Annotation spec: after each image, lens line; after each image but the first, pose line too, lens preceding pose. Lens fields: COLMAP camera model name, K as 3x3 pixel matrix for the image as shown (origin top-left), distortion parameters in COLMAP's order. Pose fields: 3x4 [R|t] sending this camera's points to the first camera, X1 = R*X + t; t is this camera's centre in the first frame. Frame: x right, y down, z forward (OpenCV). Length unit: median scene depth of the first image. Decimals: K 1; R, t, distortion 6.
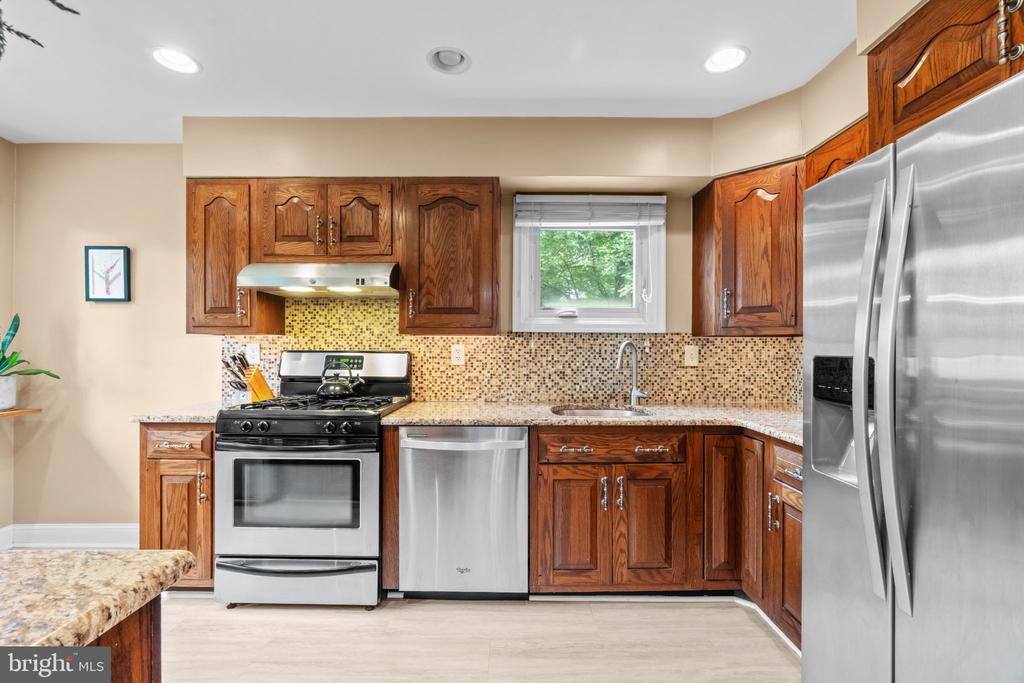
lens RADIAL K [[453.1, 0, 513.2], [0, 453.1, 346.9], [0, 0, 1]] dist [-0.011271, 0.005090]
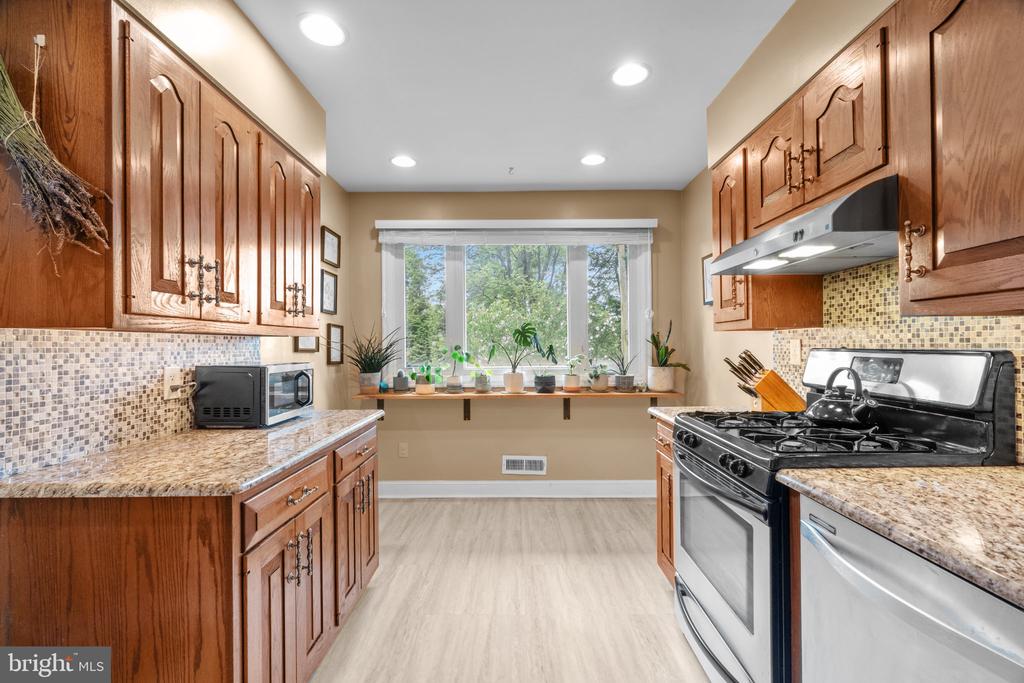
lens RADIAL K [[453.1, 0, 512.1], [0, 453.1, 343.4], [0, 0, 1]] dist [-0.011271, 0.005090]
pose [[-0.004032, -0.007778, -0.999962, 0.225728], [0.014091, 0.999870, -0.007834, -0.001480], [0.999893, -0.014122, -0.003922, 0.531387]]
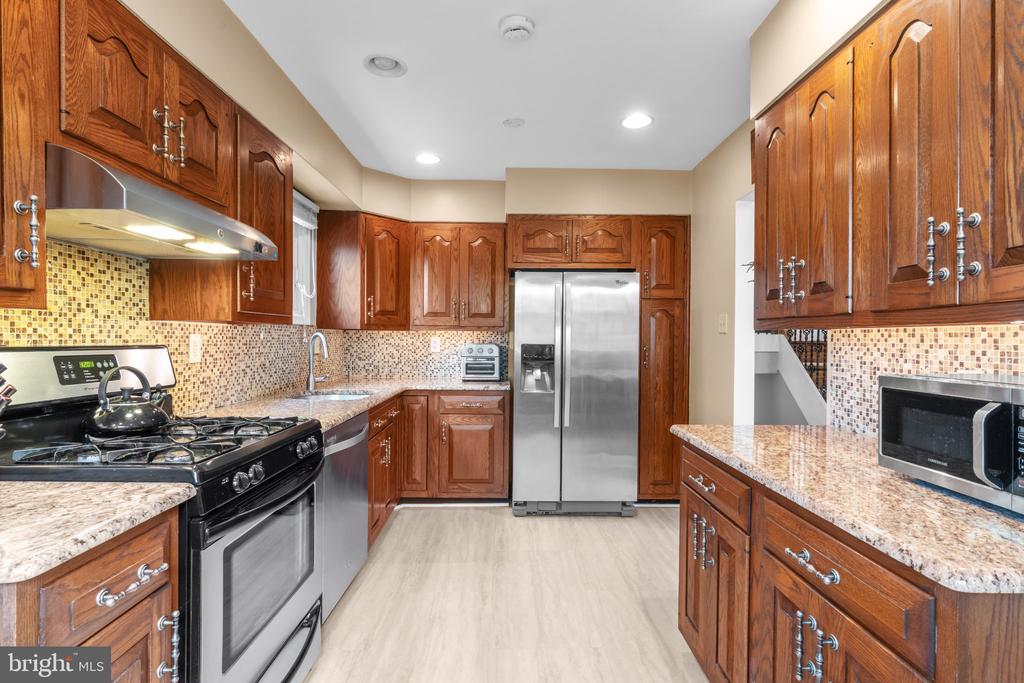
lens RADIAL K [[508.6, 0, 512.7], [0, 508.6, 336.7], [0, 0, 1]] dist [-0.000781, 0.000084]
pose [[-0.011775, -0.000833, 0.999930, -0.977802], [-0.013975, 0.999902, 0.000668, -0.009597], [-0.999833, -0.013966, -0.011786, 0.524498]]
